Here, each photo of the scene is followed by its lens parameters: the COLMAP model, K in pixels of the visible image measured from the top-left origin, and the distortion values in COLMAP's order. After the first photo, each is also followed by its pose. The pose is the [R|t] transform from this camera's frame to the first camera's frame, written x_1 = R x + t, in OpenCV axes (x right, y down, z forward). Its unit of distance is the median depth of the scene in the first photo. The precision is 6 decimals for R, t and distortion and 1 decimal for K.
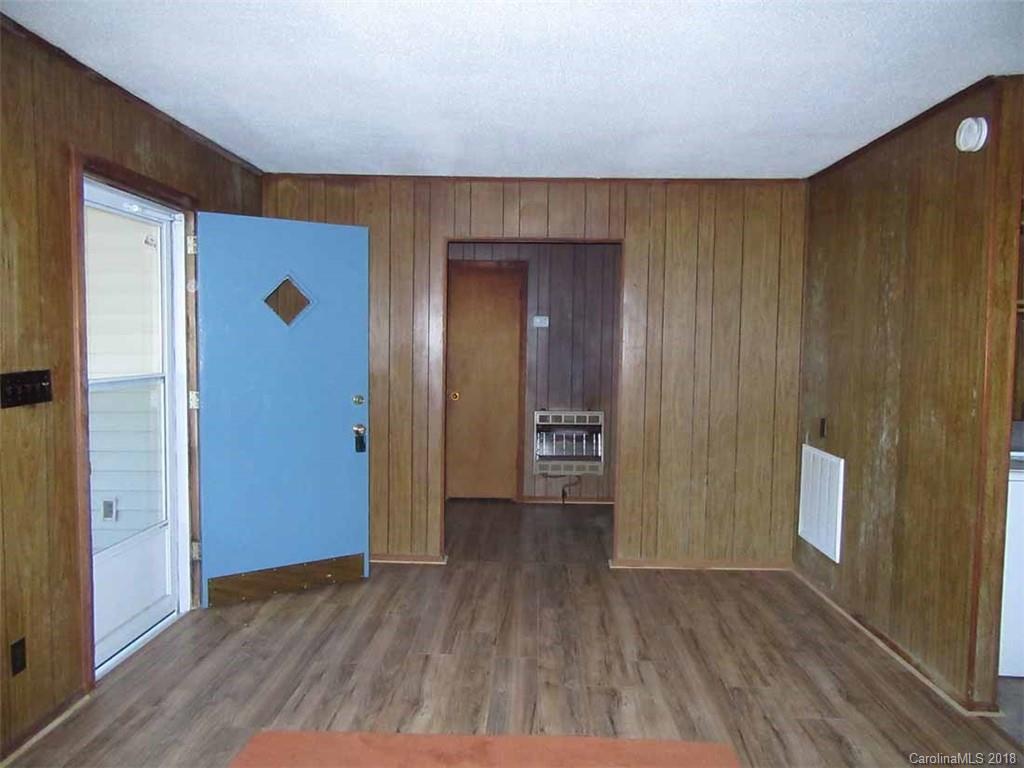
lens RADIAL K [[758.2, 0, 511.0], [0, 758.2, 381.4], [0, 0, 1]] dist [-0.003301, 0.009527]
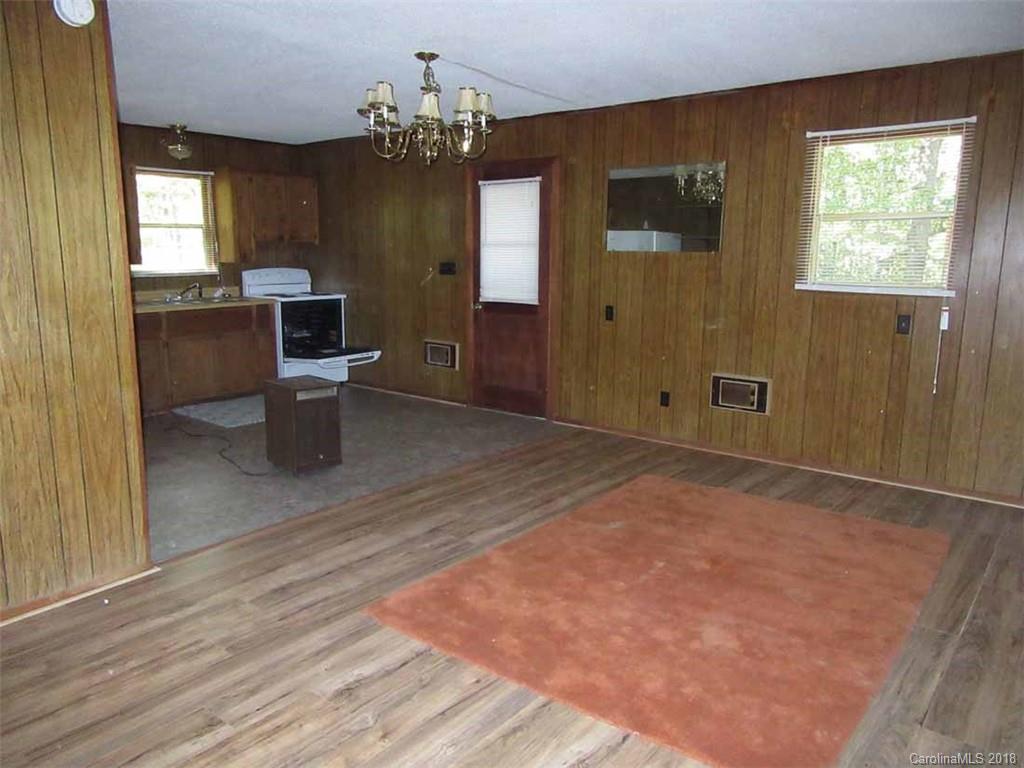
lens RADIAL K [[758.2, 0, 513.9], [0, 758.2, 386.5], [0, 0, 1]] dist [-0.003301, 0.009527]
pose [[-0.805517, -0.132965, 0.577462, -0.343087], [0.010764, 0.971056, 0.238609, -0.067101], [-0.592475, 0.198420, -0.780771, 1.187710]]
